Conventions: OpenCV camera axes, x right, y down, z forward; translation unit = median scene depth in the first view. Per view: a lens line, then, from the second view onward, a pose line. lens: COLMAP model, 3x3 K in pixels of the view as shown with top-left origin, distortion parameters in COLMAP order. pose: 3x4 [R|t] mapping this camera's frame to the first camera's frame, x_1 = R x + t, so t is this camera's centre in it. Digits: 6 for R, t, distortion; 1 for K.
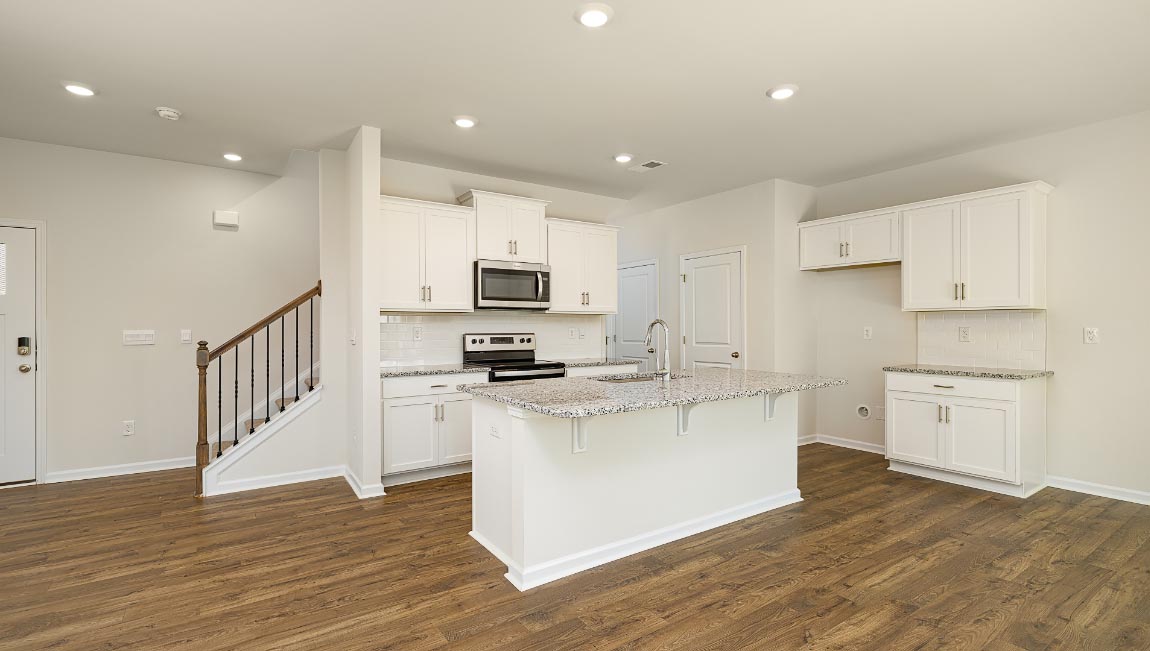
lens RADIAL K [[523.7, 0, 563.3], [0, 523.7, 327.8], [0, 0, 1]] dist [-0.001523, 0.000464]
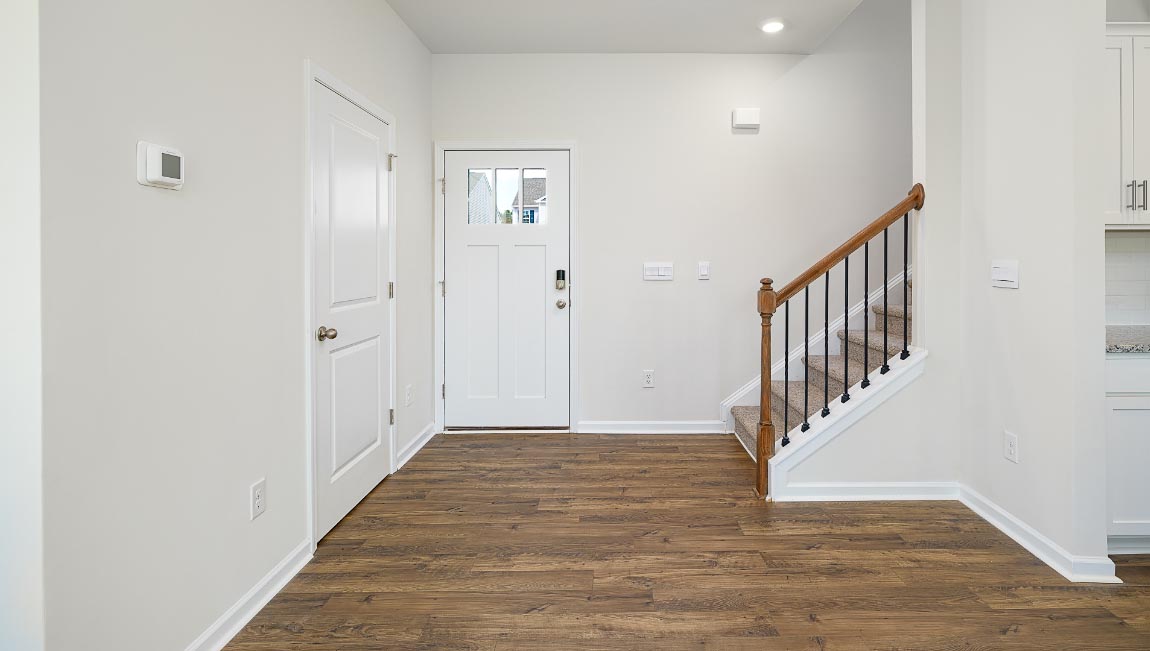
lens RADIAL K [[546.6, 0, 605.5], [0, 546.6, 266.2], [0, 0, 1]] dist [-0.001071, 0.000020]
pose [[0.830055, 0.008162, -0.557621, -0.437832], [-0.000980, 0.999913, 0.013177, -0.000717], [0.557680, -0.010391, 0.829991, 0.256207]]
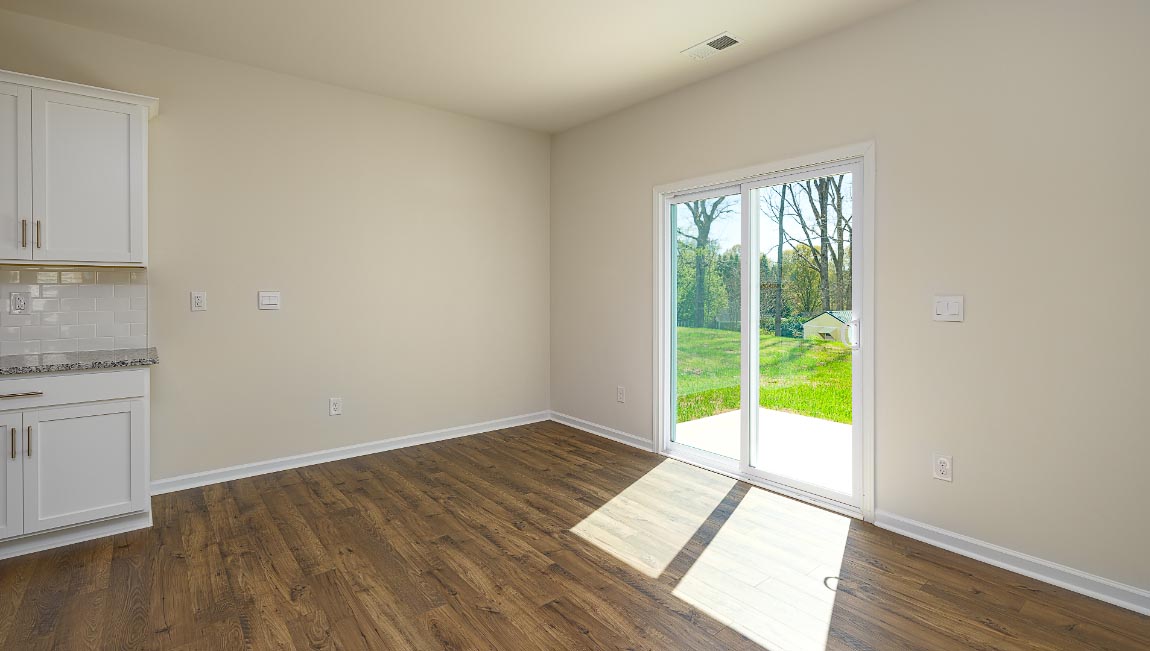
lens RADIAL K [[530.1, 0, 574.0], [0, 530.1, 293.9], [0, 0, 1]] dist [0.001160, 0.000532]
pose [[-0.096068, -0.011409, 0.995309, 0.082629], [0.000467, 0.999934, 0.011507, -0.006476], [-0.995375, 0.001570, -0.096056, 0.444650]]
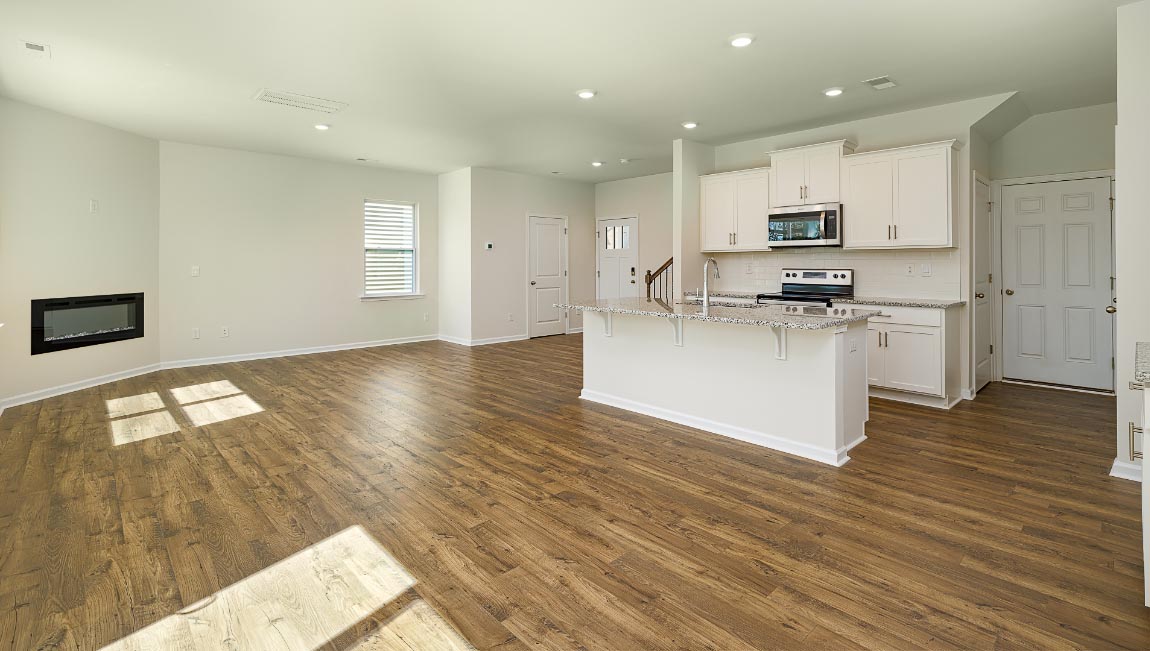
lens RADIAL K [[529.5, 0, 574.1], [0, 529.5, 264.5], [0, 0, 1]] dist [0.001580, 0.000292]
pose [[0.160251, 0.004342, -0.987067, 1.134166], [0.001101, 0.999989, 0.004577, -0.005079], [0.987076, -0.001820, 0.160244, 0.398596]]
